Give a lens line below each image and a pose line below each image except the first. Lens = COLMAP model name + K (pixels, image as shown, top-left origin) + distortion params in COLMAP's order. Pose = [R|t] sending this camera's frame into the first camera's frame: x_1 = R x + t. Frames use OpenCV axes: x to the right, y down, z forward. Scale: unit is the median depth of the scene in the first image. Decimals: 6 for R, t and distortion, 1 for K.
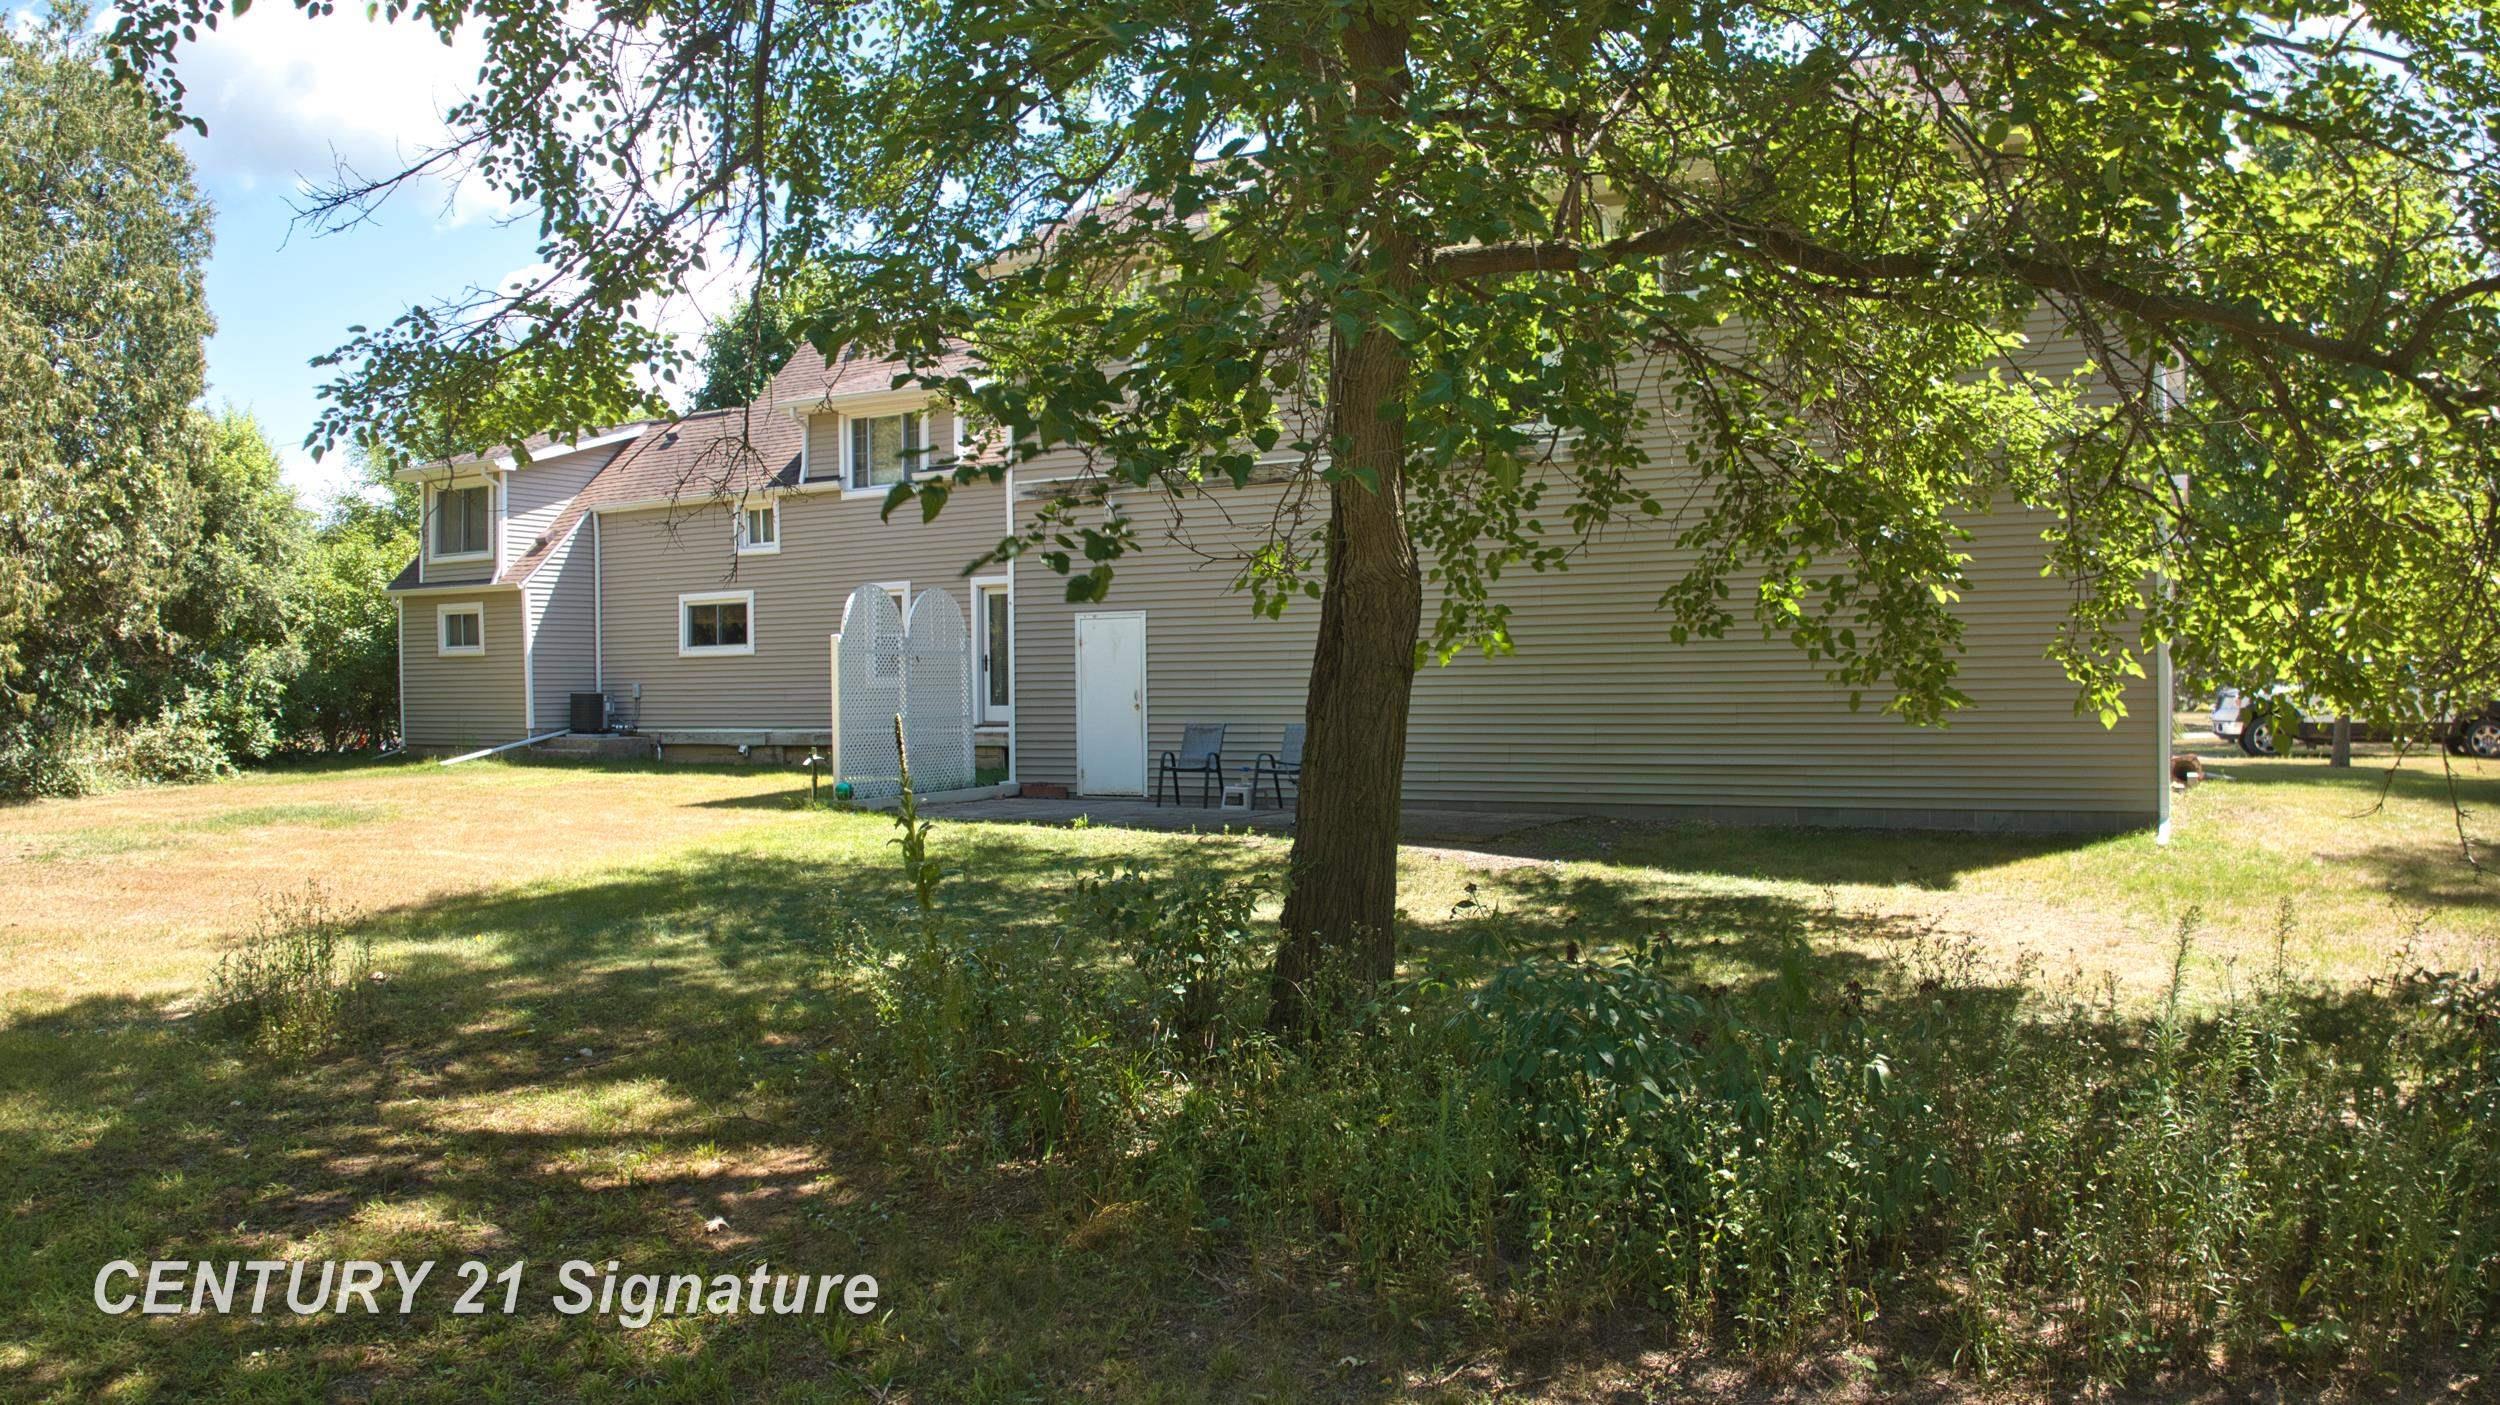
lens RADIAL K [[1747.6, 0, 1233.6], [0, 1747.6, 683.5], [0, 0, 1]] dist [-0.108224, -0.005353]
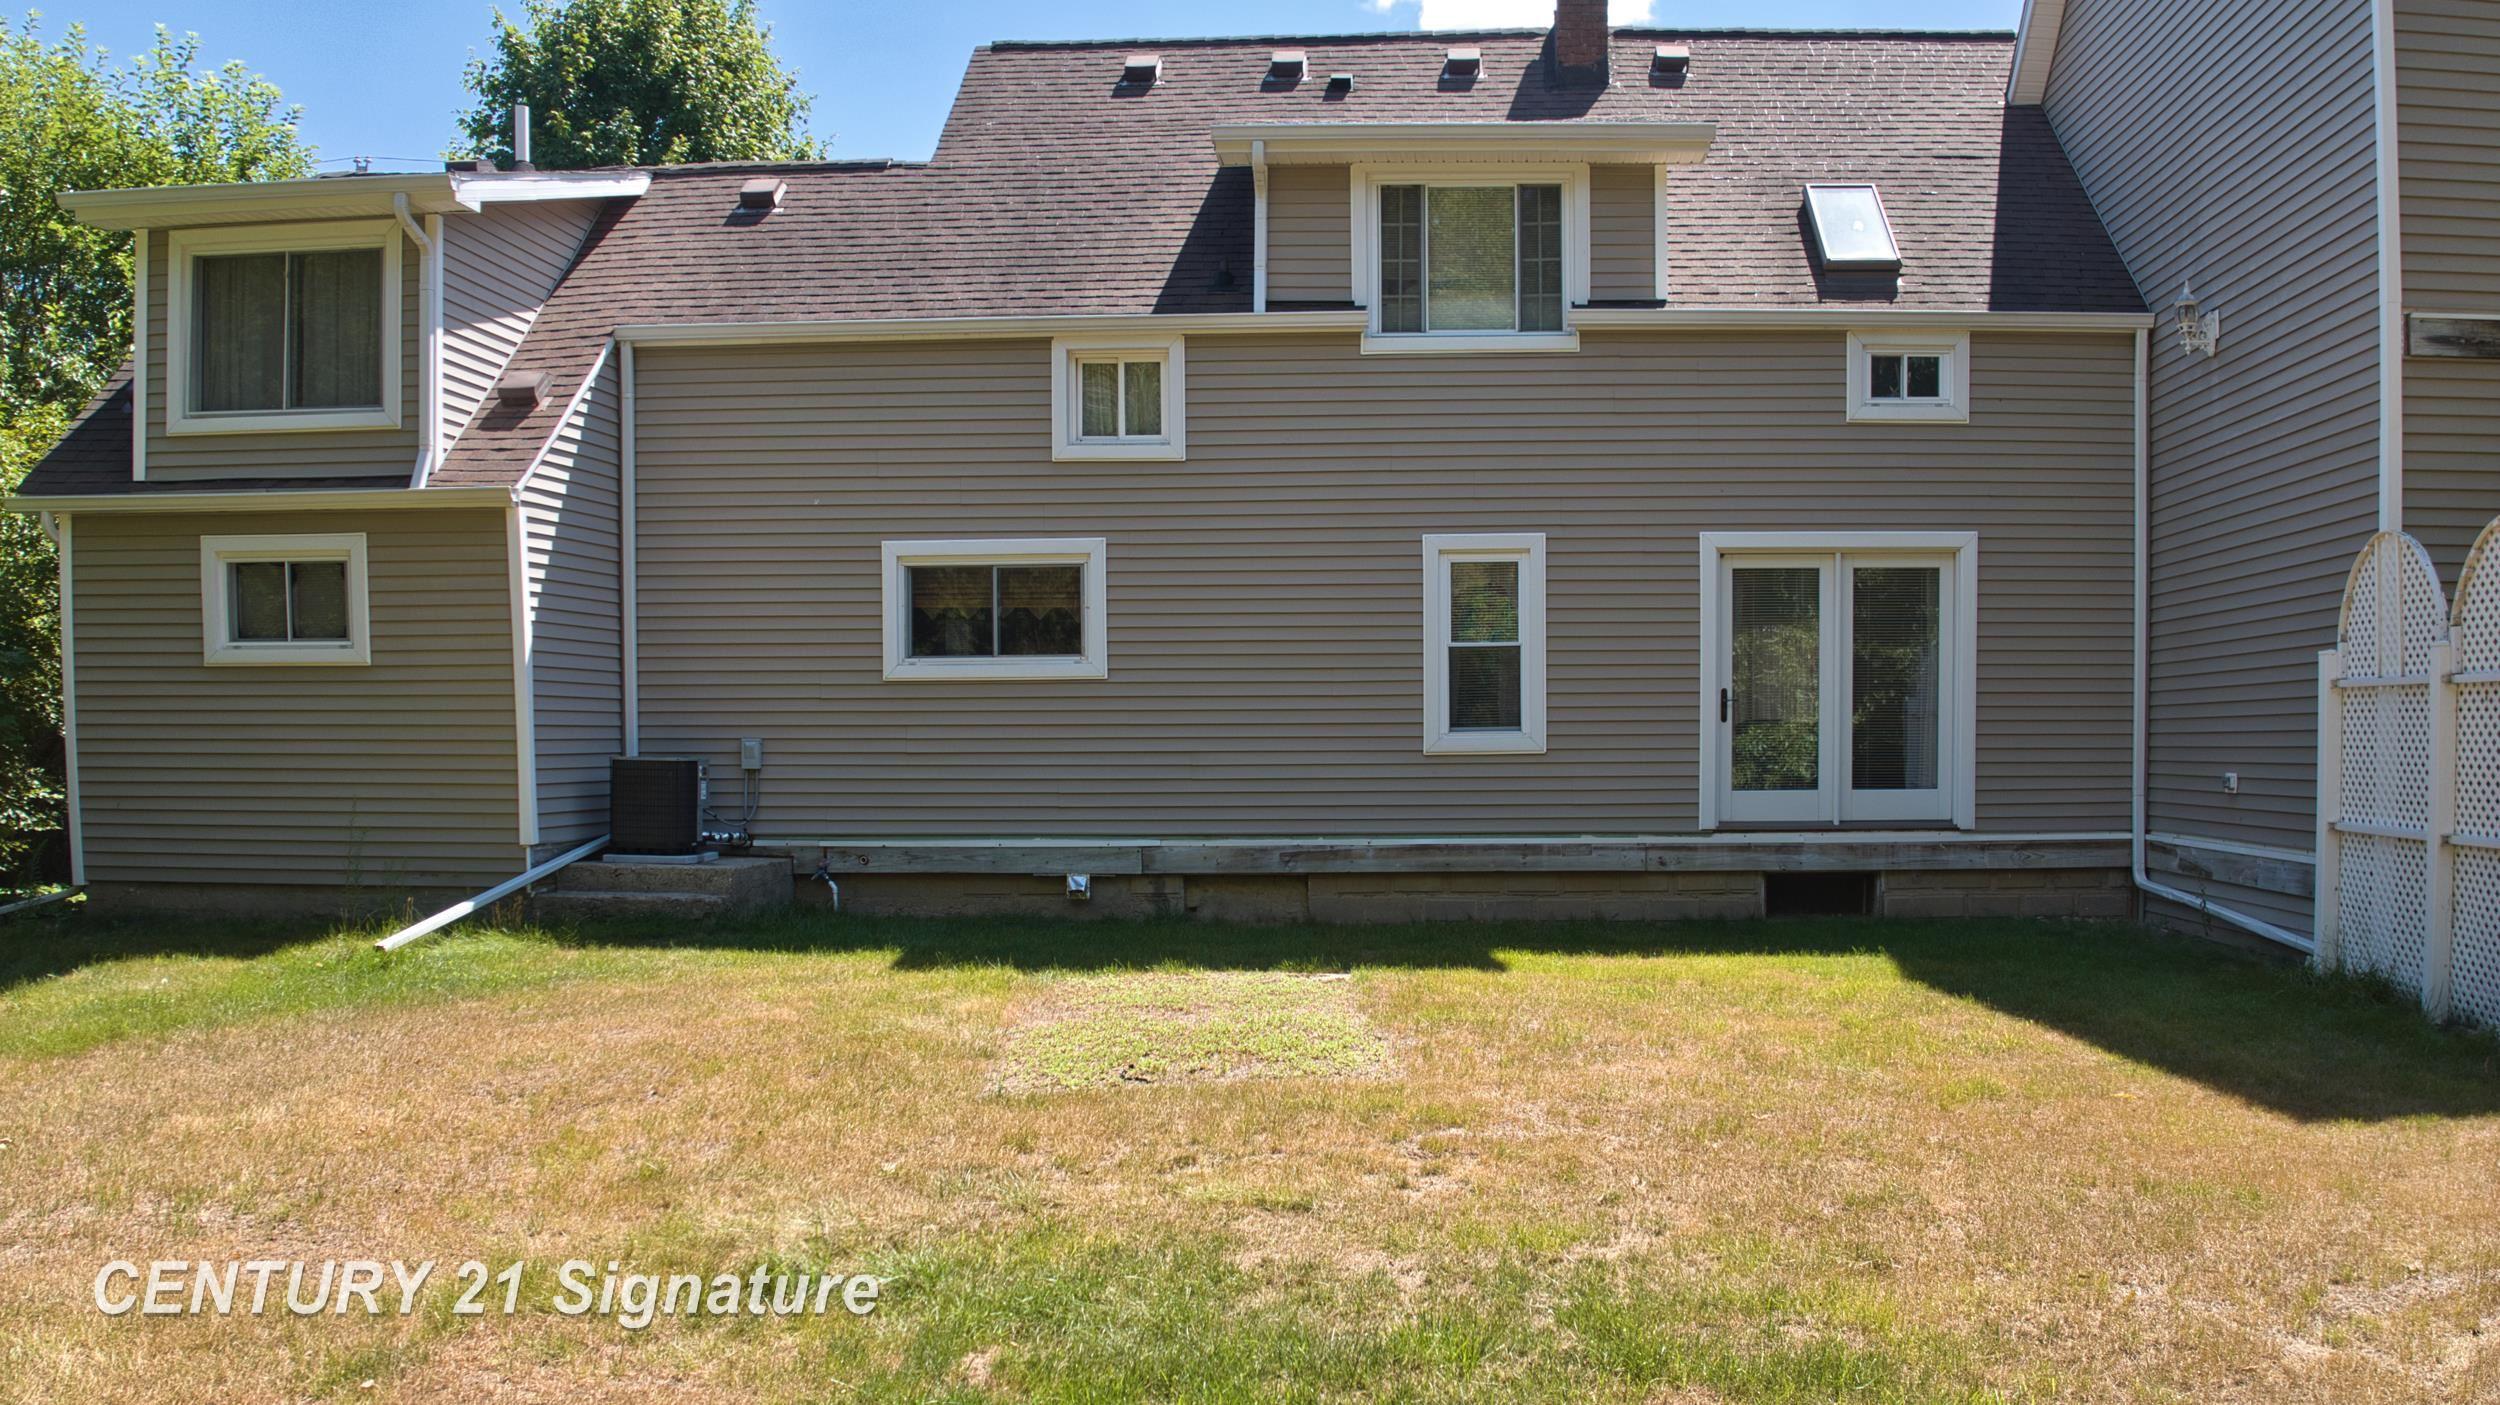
lens RADIAL K [[1903.4, 0, 1416.7], [0, 1903.4, 811.7], [0, 0, 1]] dist [-0.061057, -0.014738]
pose [[0.892232, -0.007896, 0.451509, -0.438400], [-0.009508, 0.999297, 0.036264, -0.000216], [-0.451478, -0.036649, 0.891529, 0.519968]]
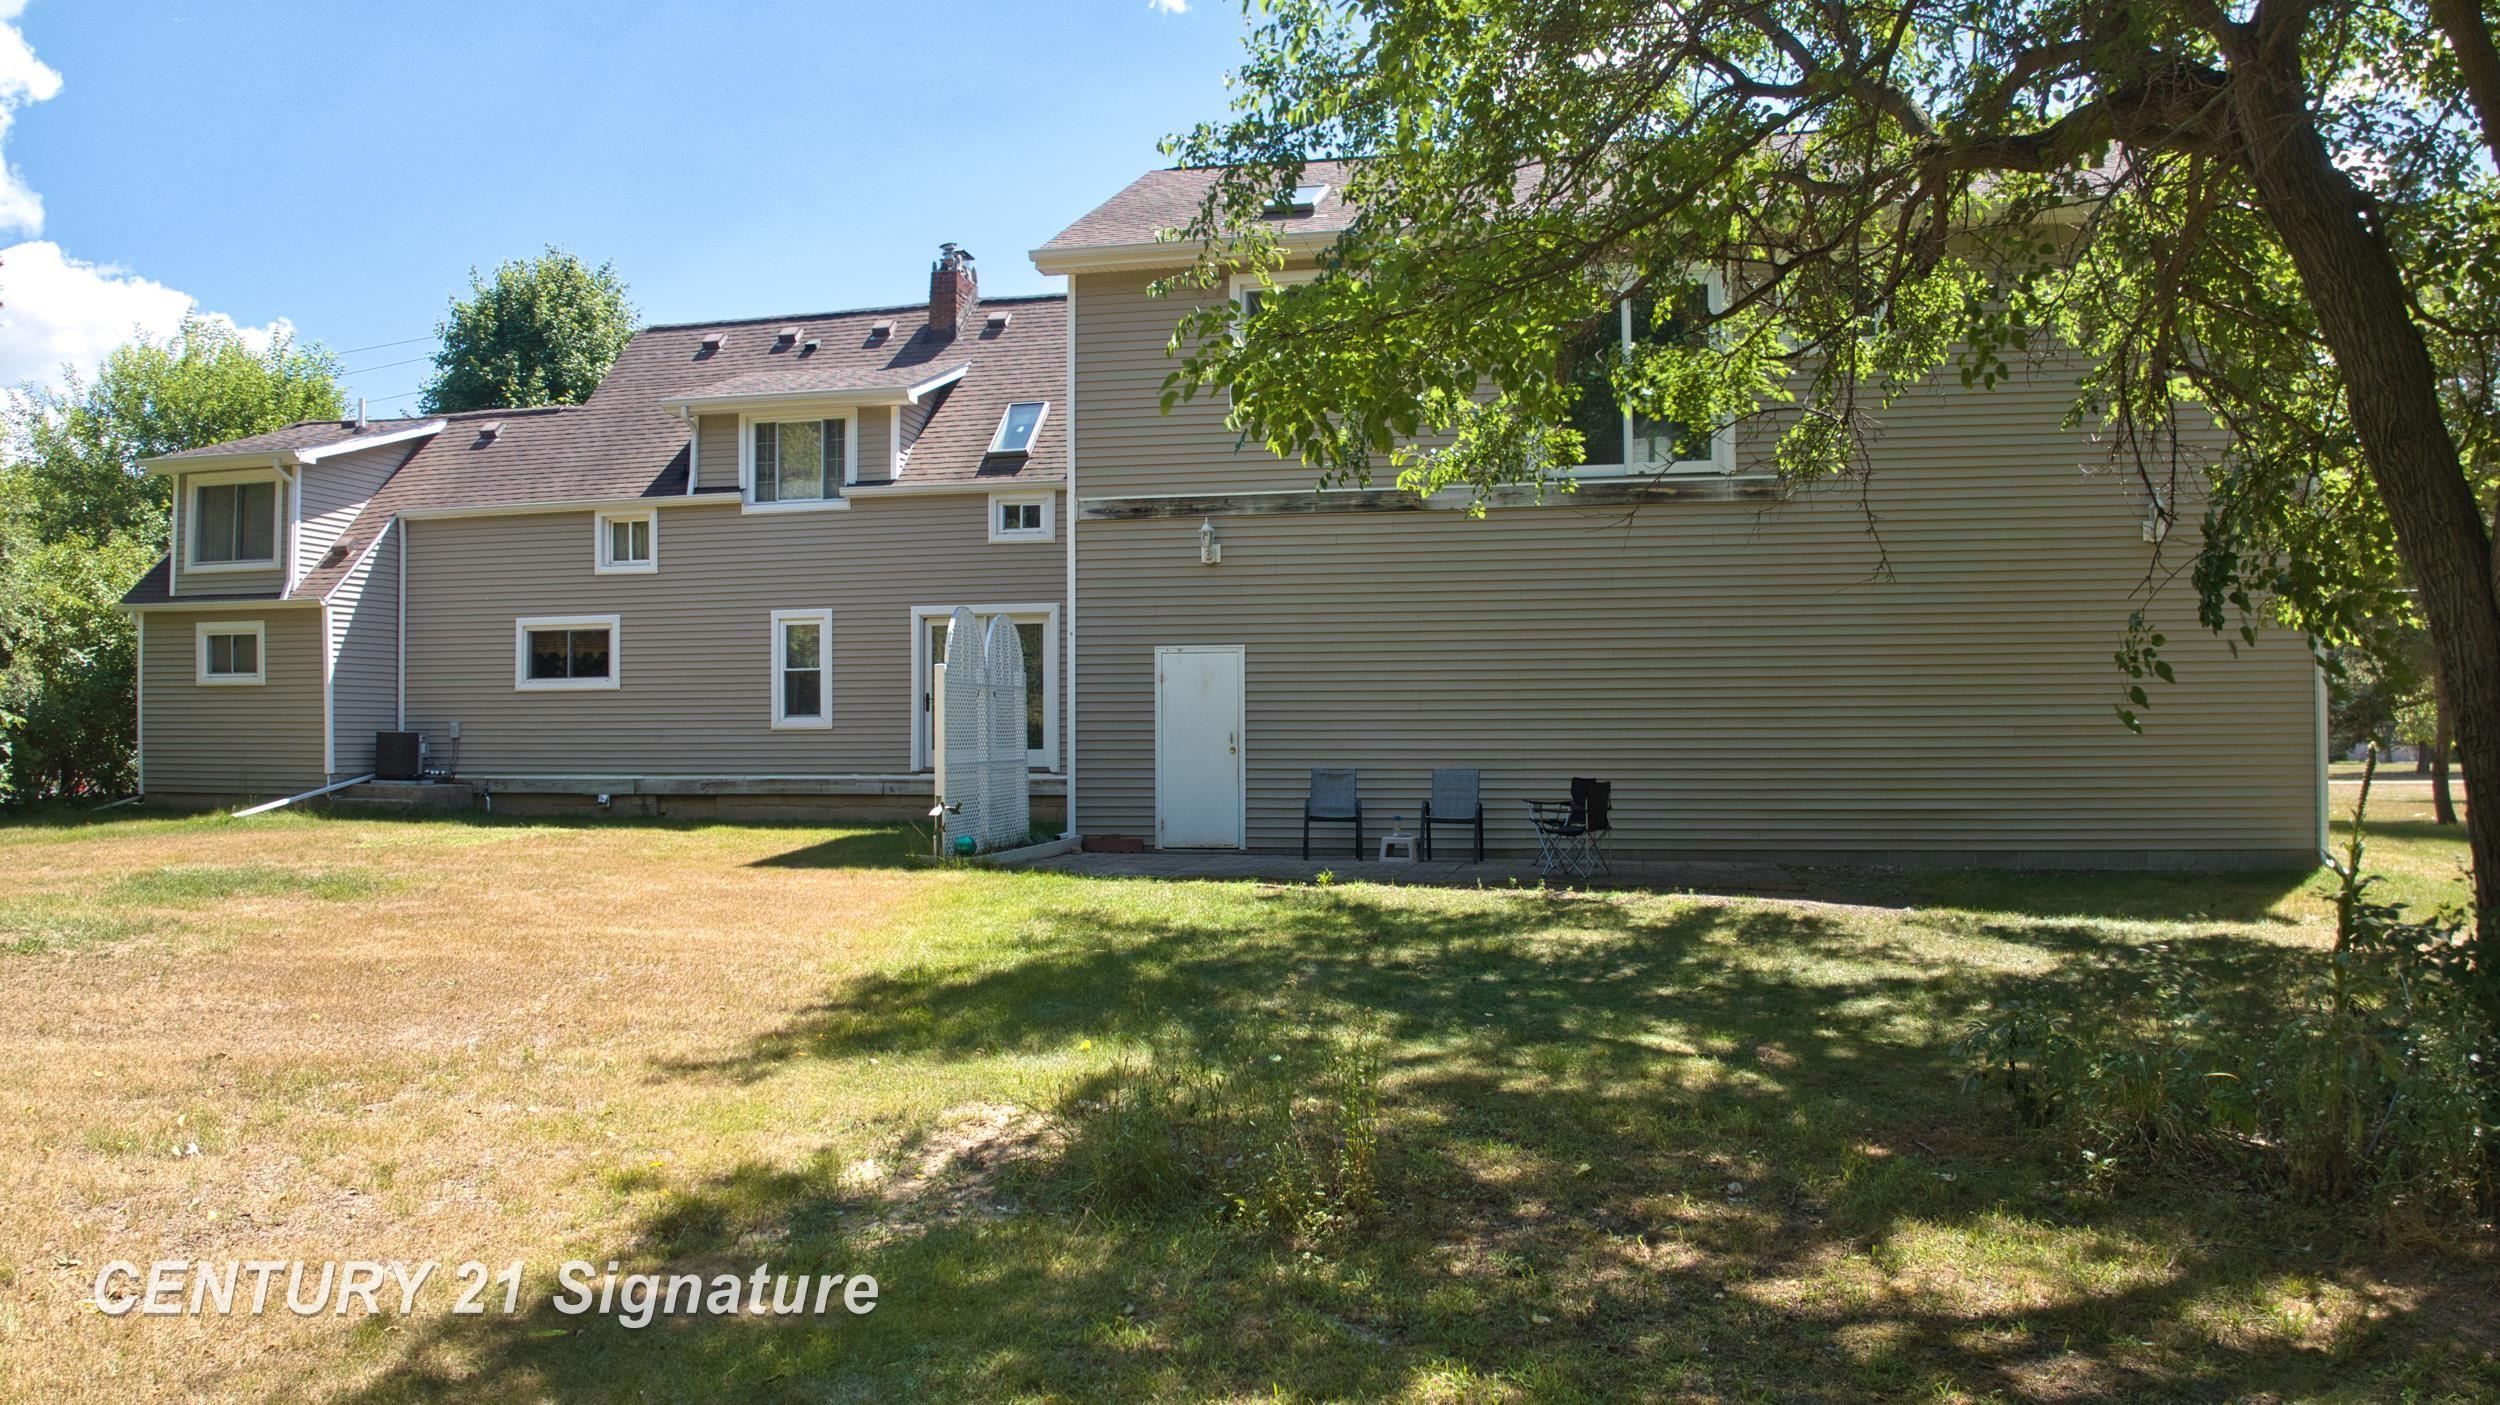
lens RADIAL K [[1747.6, 0, 1233.6], [0, 1747.6, 683.5], [0, 0, 1]] dist [-0.108224, -0.005353]
pose [[0.960637, 0.014767, 0.277413, -0.224567], [-0.006757, 0.999533, -0.029809, 0.004129], [-0.277724, 0.026762, 0.960288, 0.090638]]
